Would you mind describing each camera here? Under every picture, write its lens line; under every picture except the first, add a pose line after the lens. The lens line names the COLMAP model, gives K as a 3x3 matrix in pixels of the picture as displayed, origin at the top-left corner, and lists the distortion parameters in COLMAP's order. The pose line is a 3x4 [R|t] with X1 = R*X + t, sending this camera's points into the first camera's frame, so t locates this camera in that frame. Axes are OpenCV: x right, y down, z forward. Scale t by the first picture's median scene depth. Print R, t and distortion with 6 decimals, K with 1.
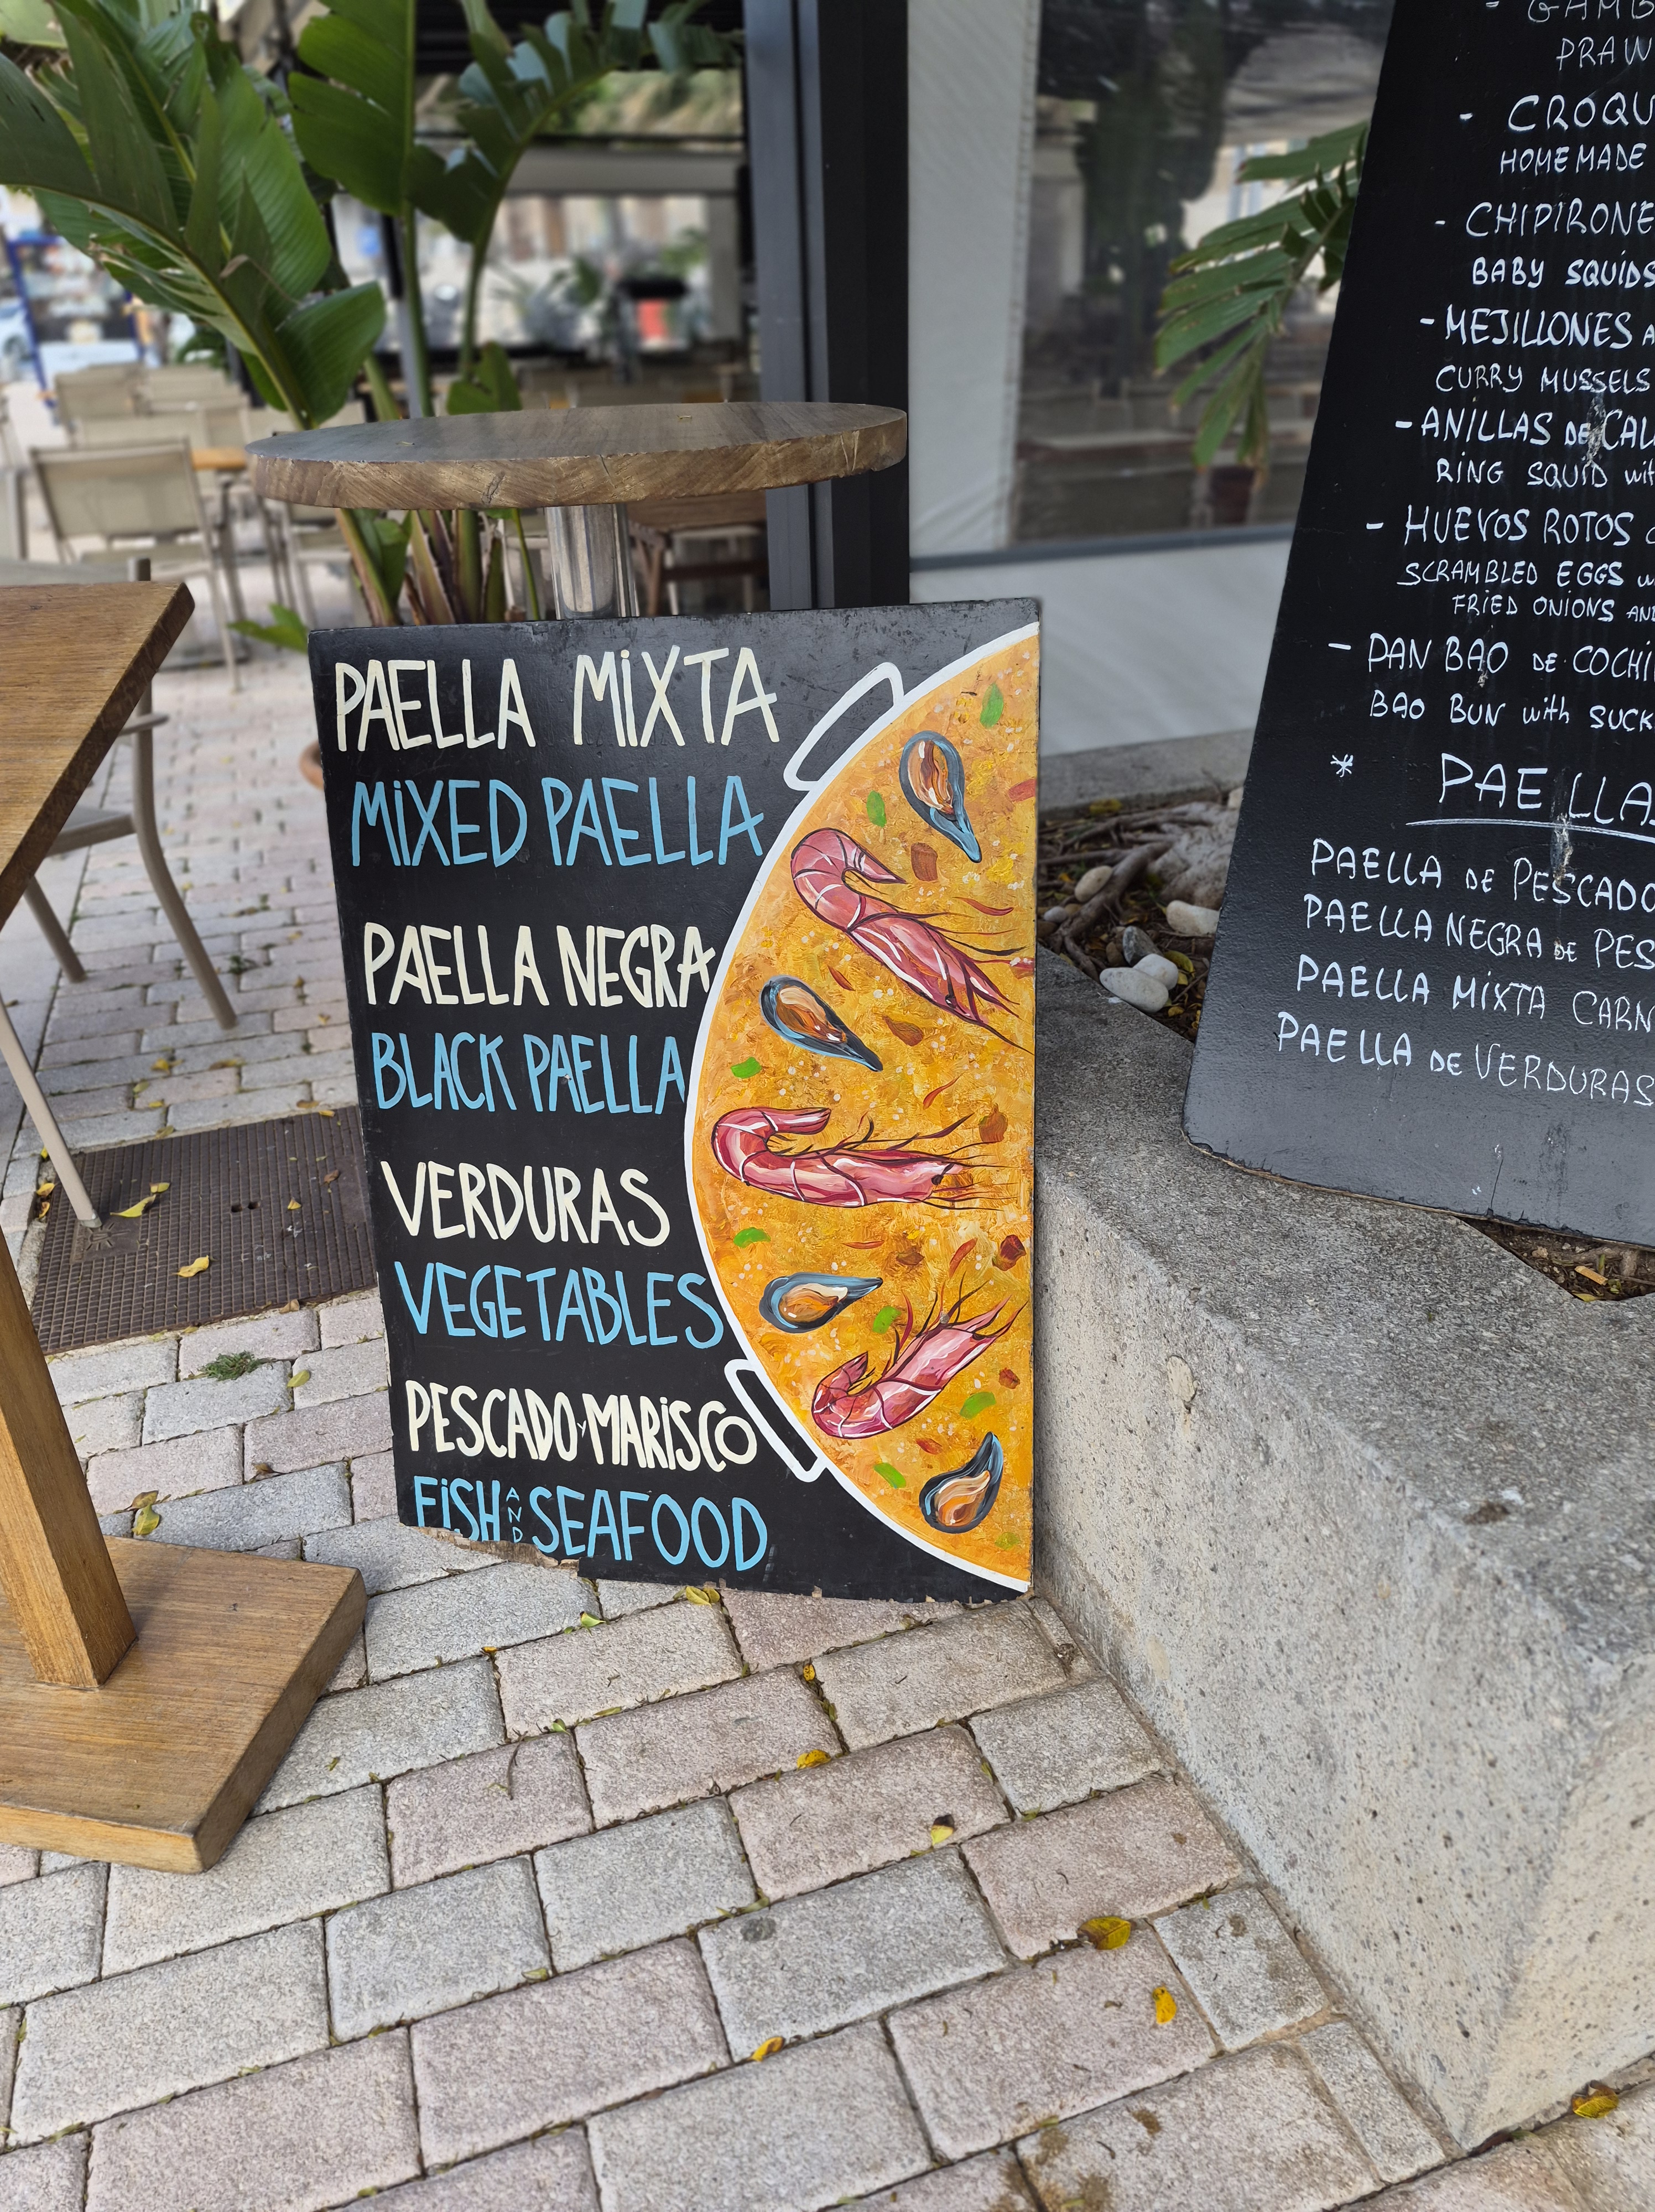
lens RADIAL K [[1462.6, 0, 827.5], [0, 1462.6, 1106.0], [0, 0, 1]] dist [-0.001435, -0.032651]
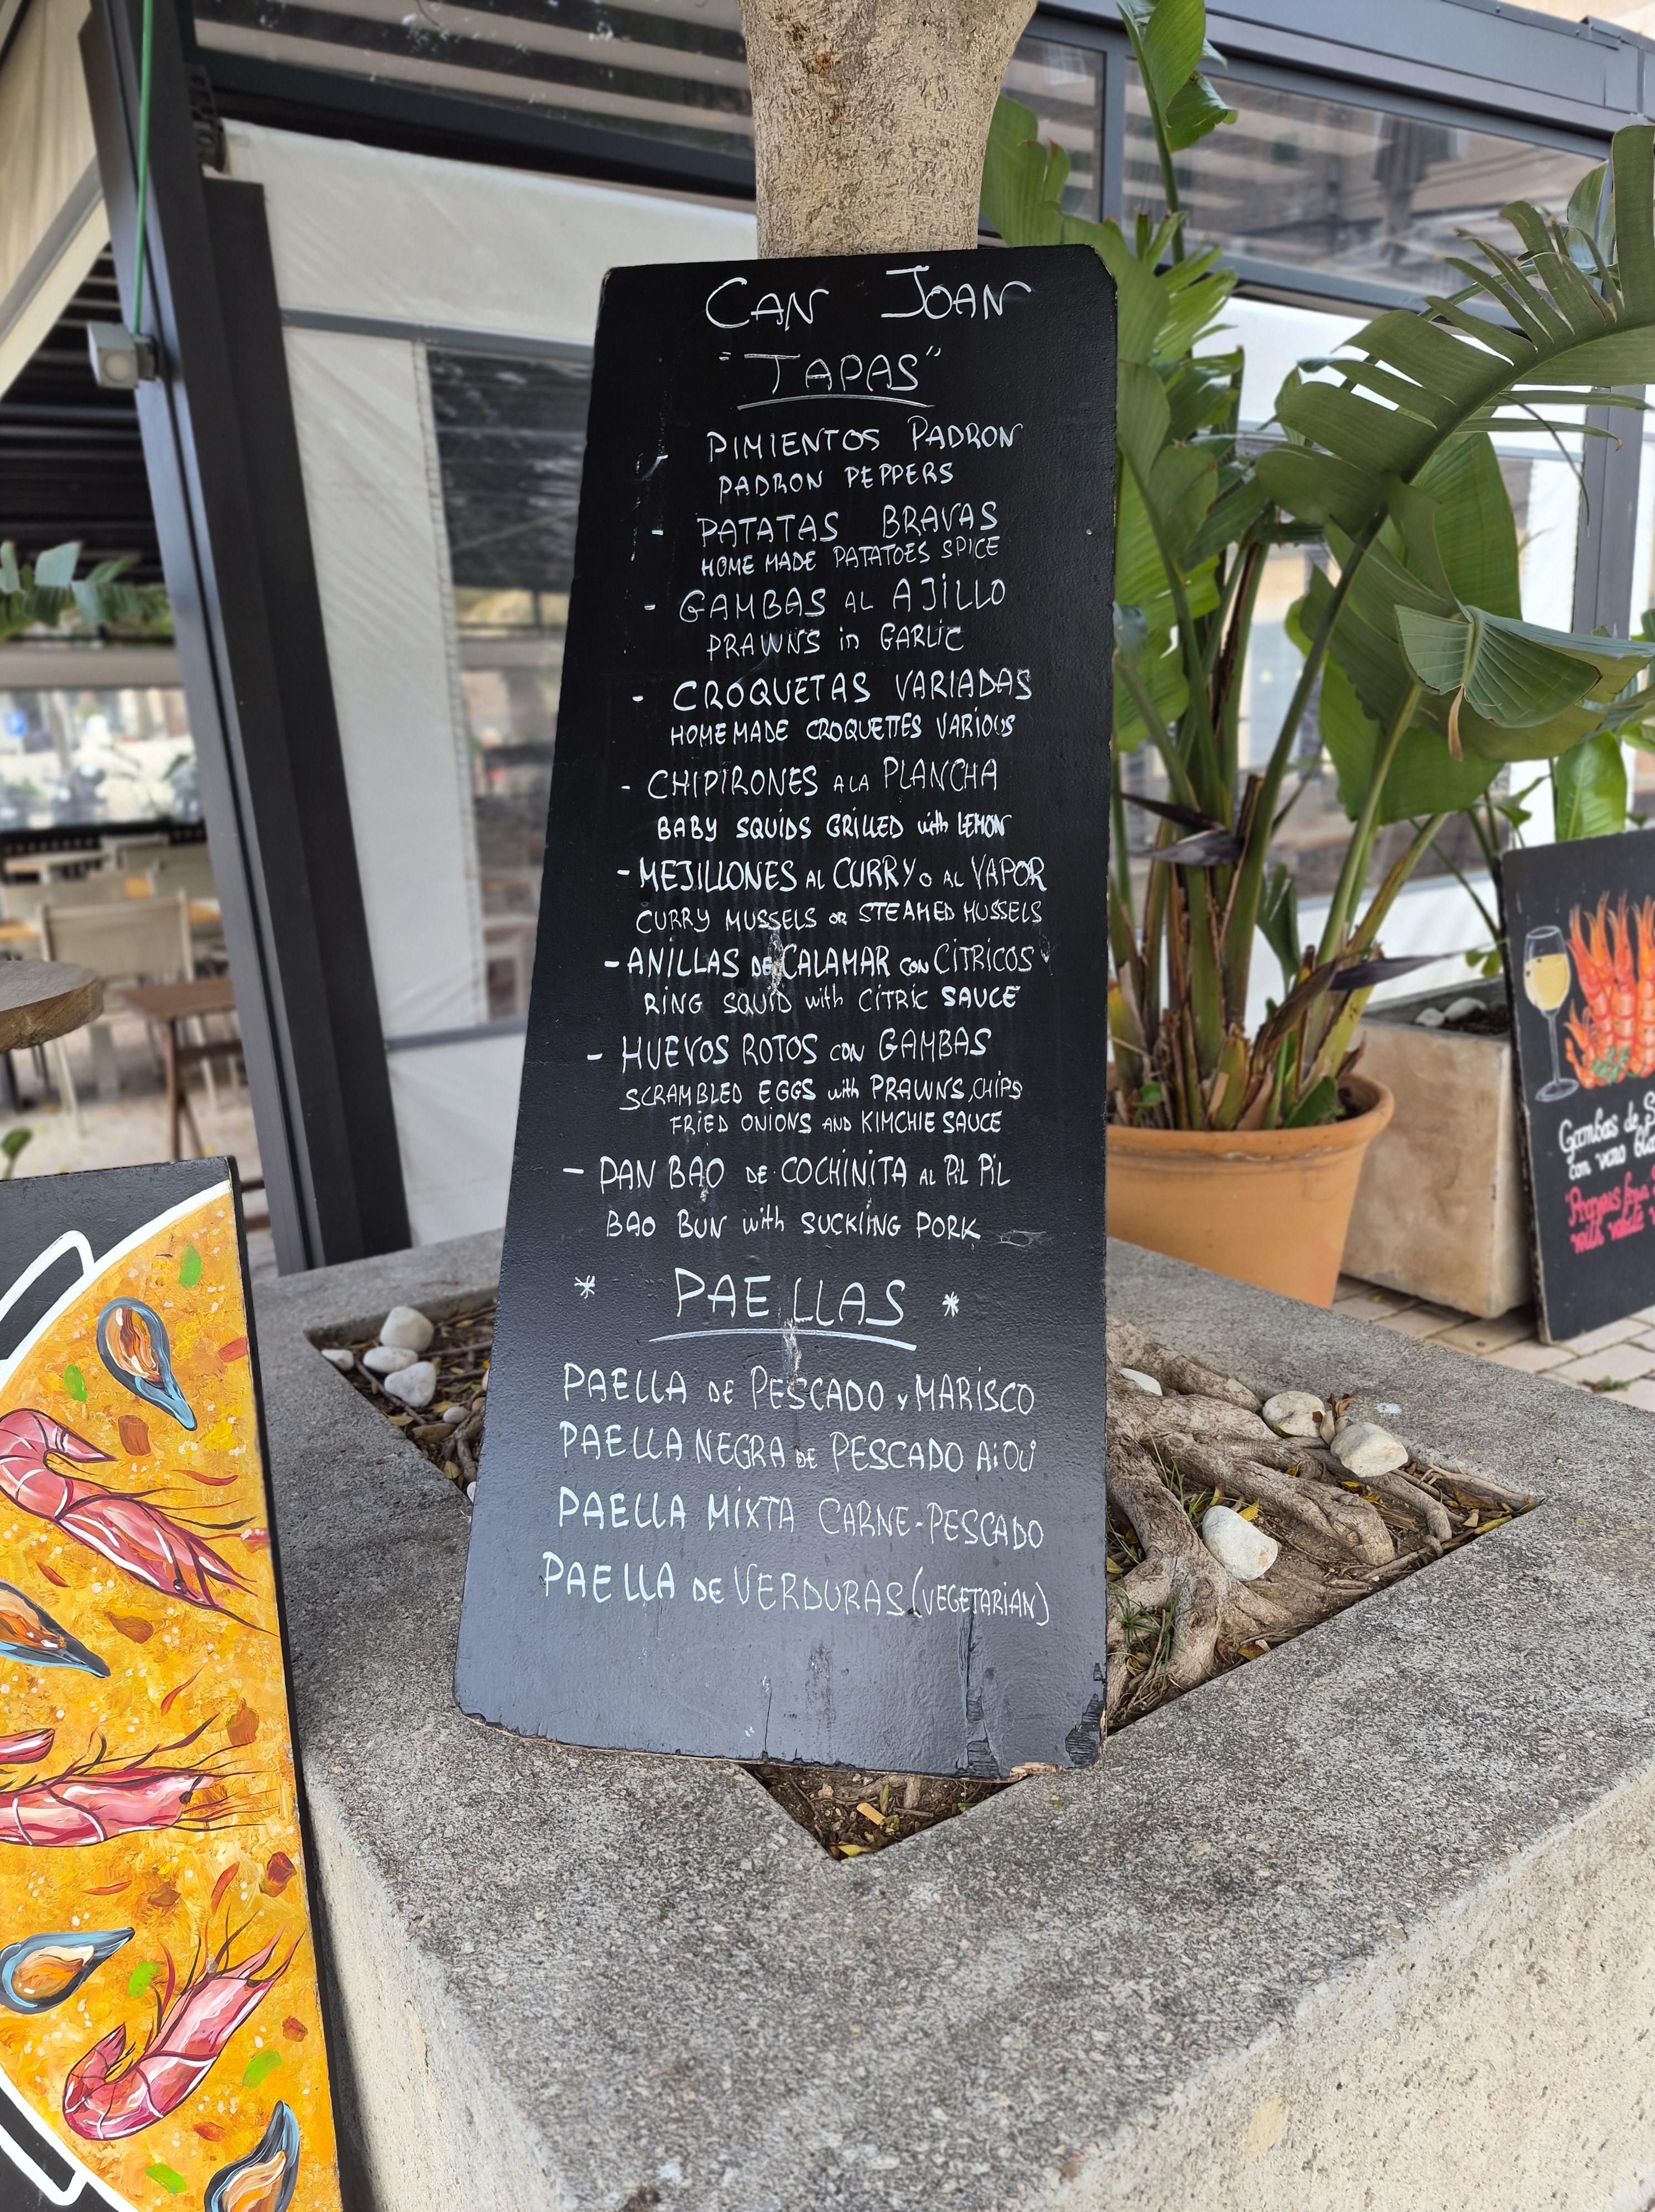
lens RADIAL K [[1470.8, 0, 827.5], [0, 1470.8, 1106.0], [0, 0, 1]] dist [0.060404, -0.095110]
pose [[0.971657, -0.068297, 0.226314, 0.298681], [0.127711, 0.957282, -0.259423, -0.070792], [-0.198929, 0.280973, 0.938872, -0.009592]]
